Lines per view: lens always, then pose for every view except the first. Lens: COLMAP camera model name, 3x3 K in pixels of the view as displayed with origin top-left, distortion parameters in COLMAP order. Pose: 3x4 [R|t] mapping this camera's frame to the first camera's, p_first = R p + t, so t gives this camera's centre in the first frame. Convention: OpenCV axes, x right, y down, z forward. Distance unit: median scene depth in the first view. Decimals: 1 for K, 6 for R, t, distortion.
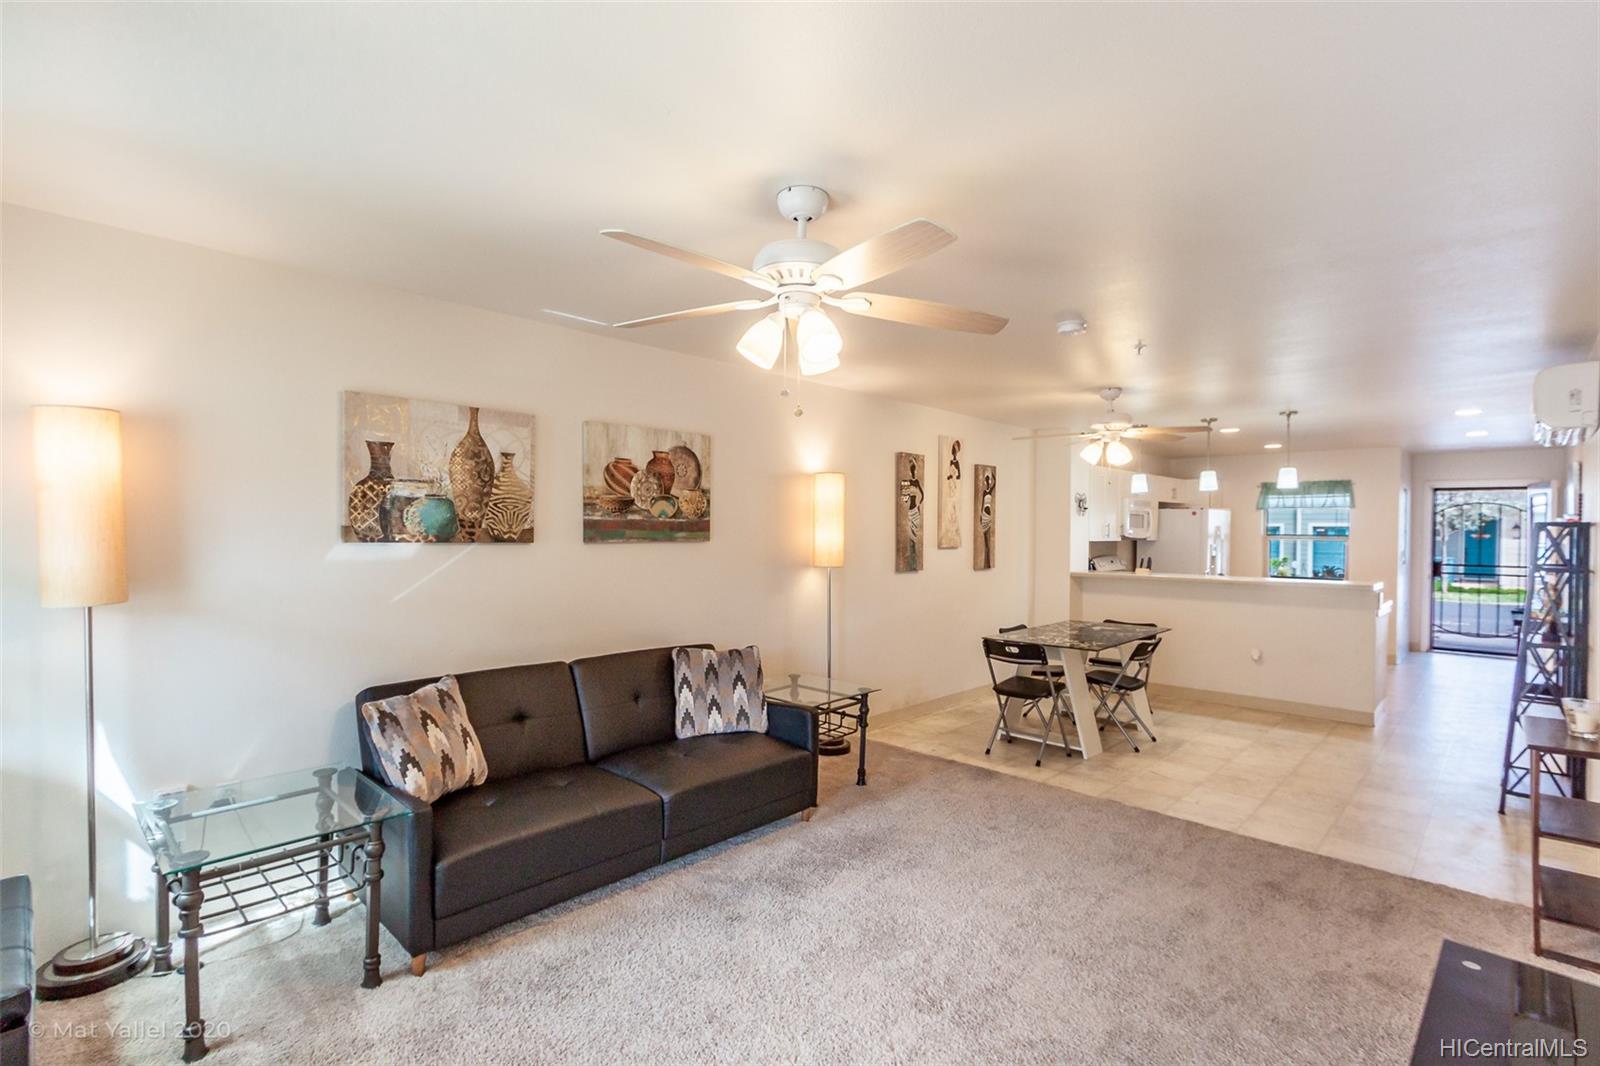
lens RADIAL K [[768.3, 0, 800.0], [0, 768.3, 533.0], [0, 0, 1]] dist [-0.000323, -0.000465]
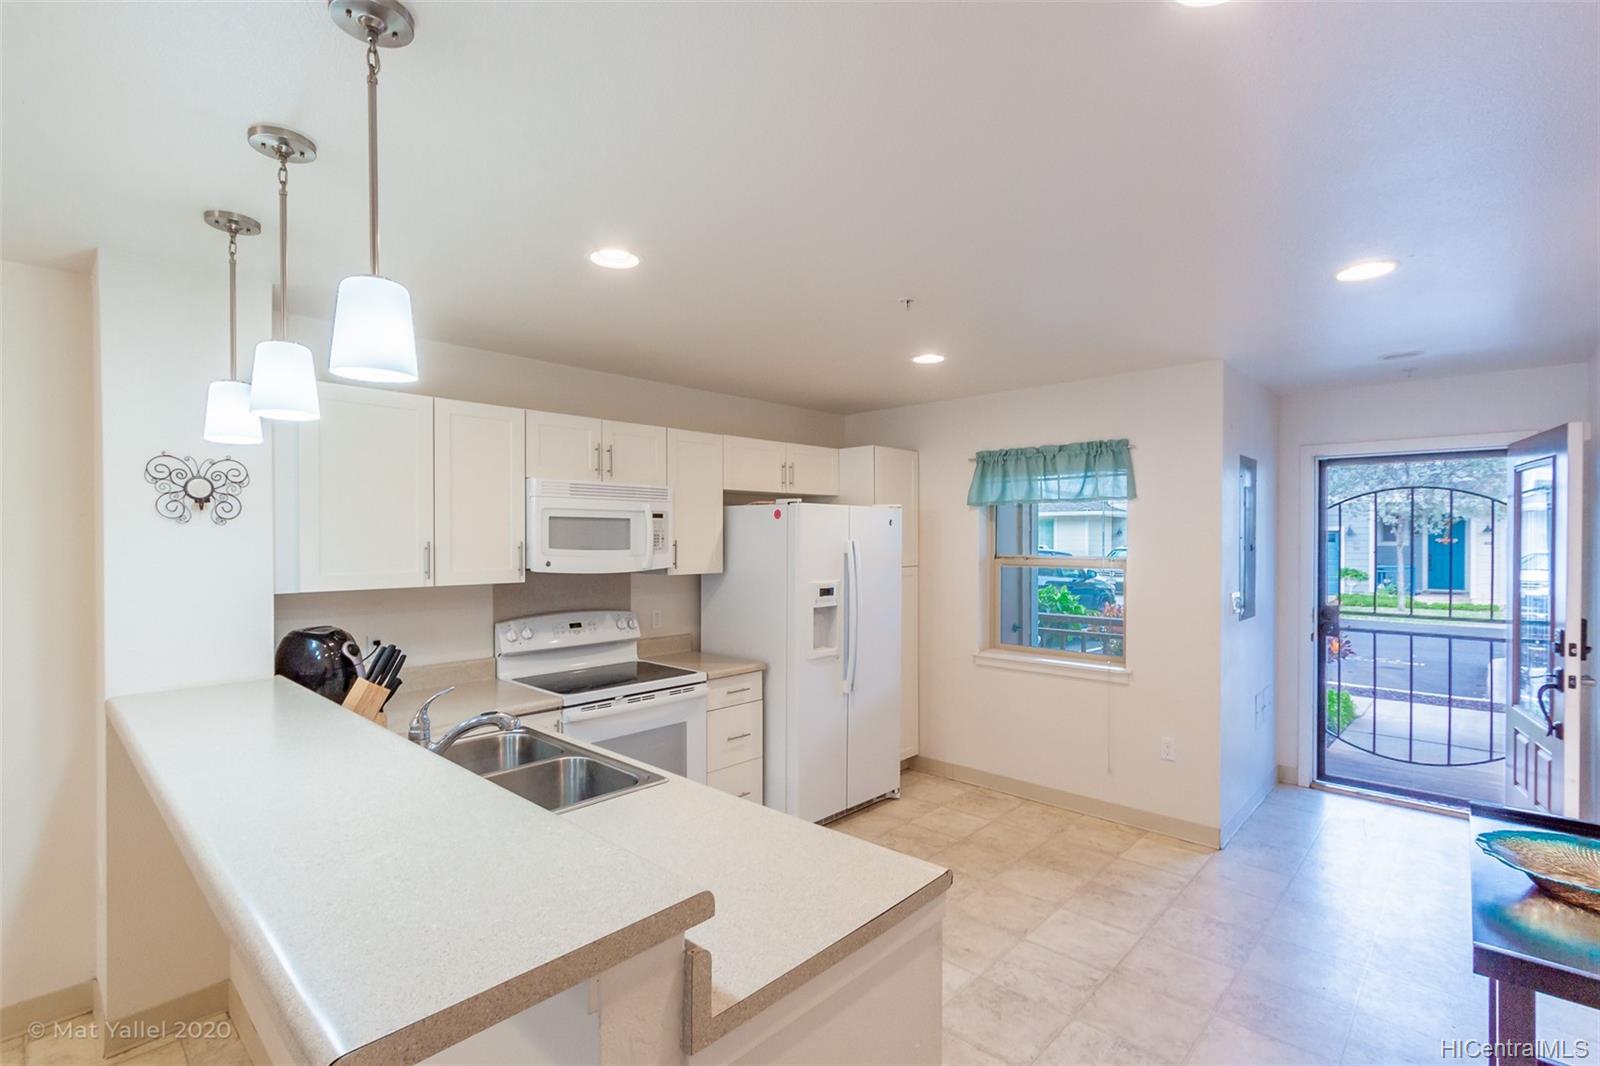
lens RADIAL K [[744.7, 0, 801.1], [0, 744.7, 540.5], [0, 0, 1]] dist [0.000642, 0.000241]
pose [[0.999941, -0.009755, 0.004677, 1.083744], [0.009756, 0.999952, -0.000064, -0.020522], [-0.004676, 0.000110, 0.999989, 1.154239]]
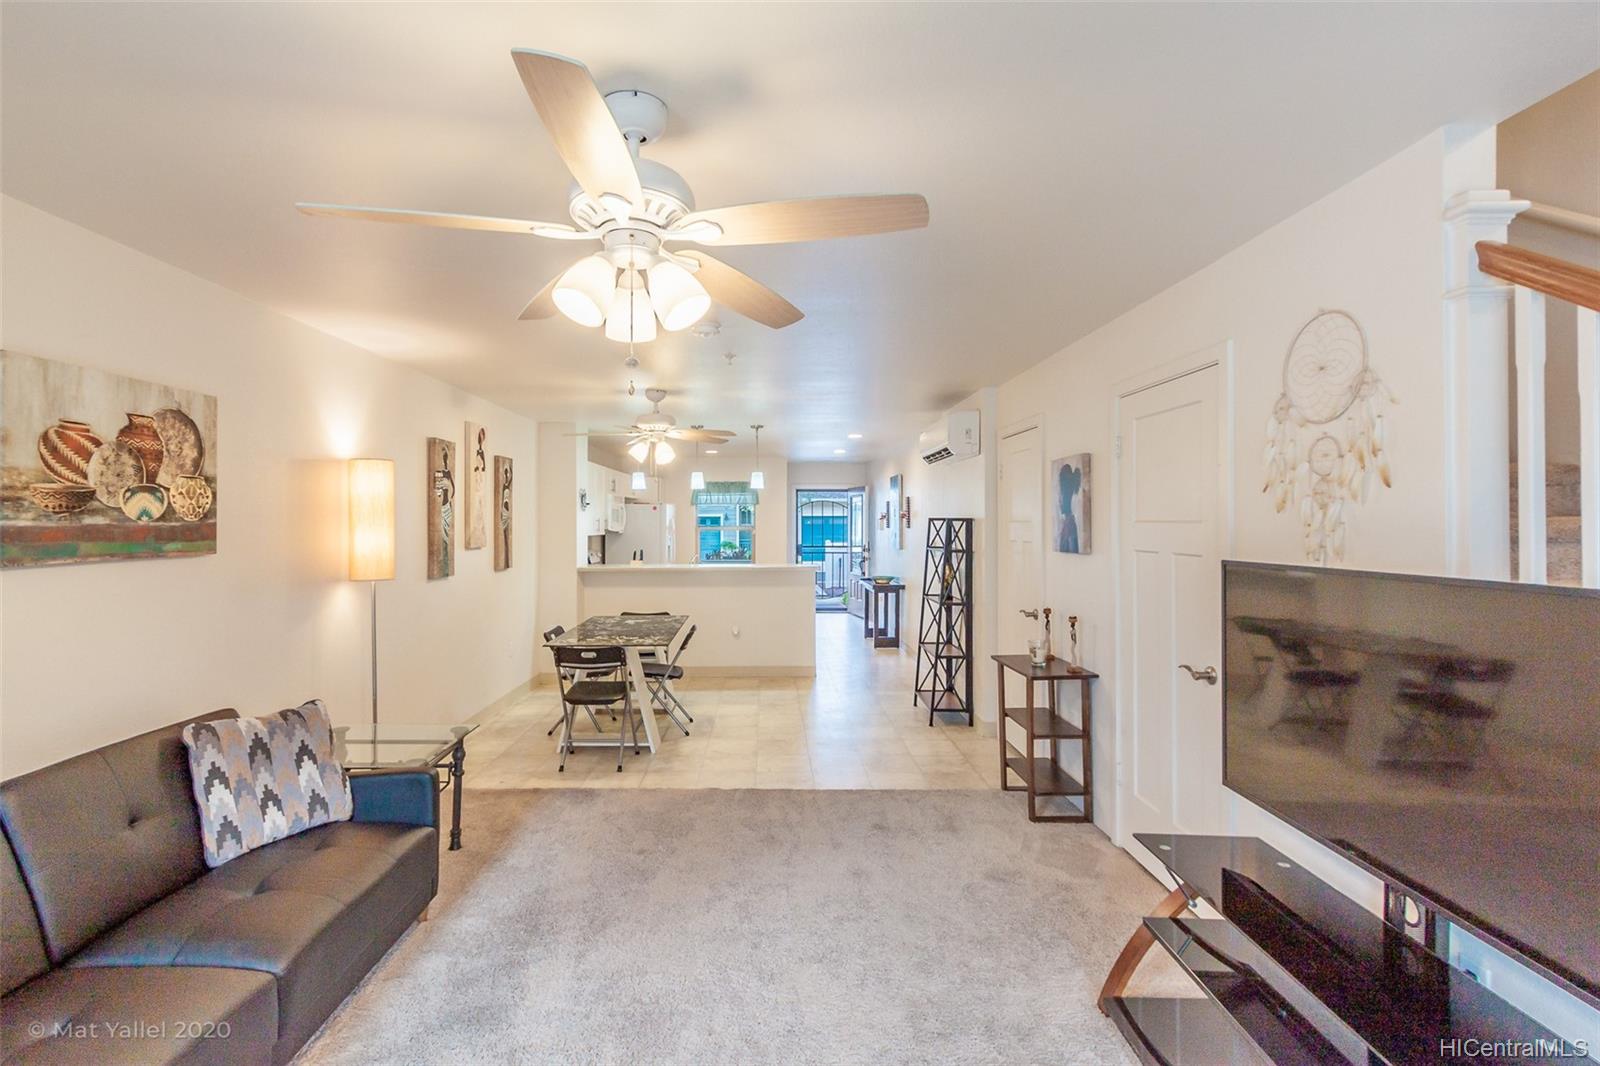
lens RADIAL K [[744.4, 0, 778.5], [0, 744.4, 511.6], [0, 0, 1]] dist [-0.000353, -0.000251]
pose [[0.720908, -0.000378, 0.693031, -0.220385], [0.010943, 0.999881, -0.010837, -0.014447], [-0.692945, 0.015396, 0.720826, 0.198345]]
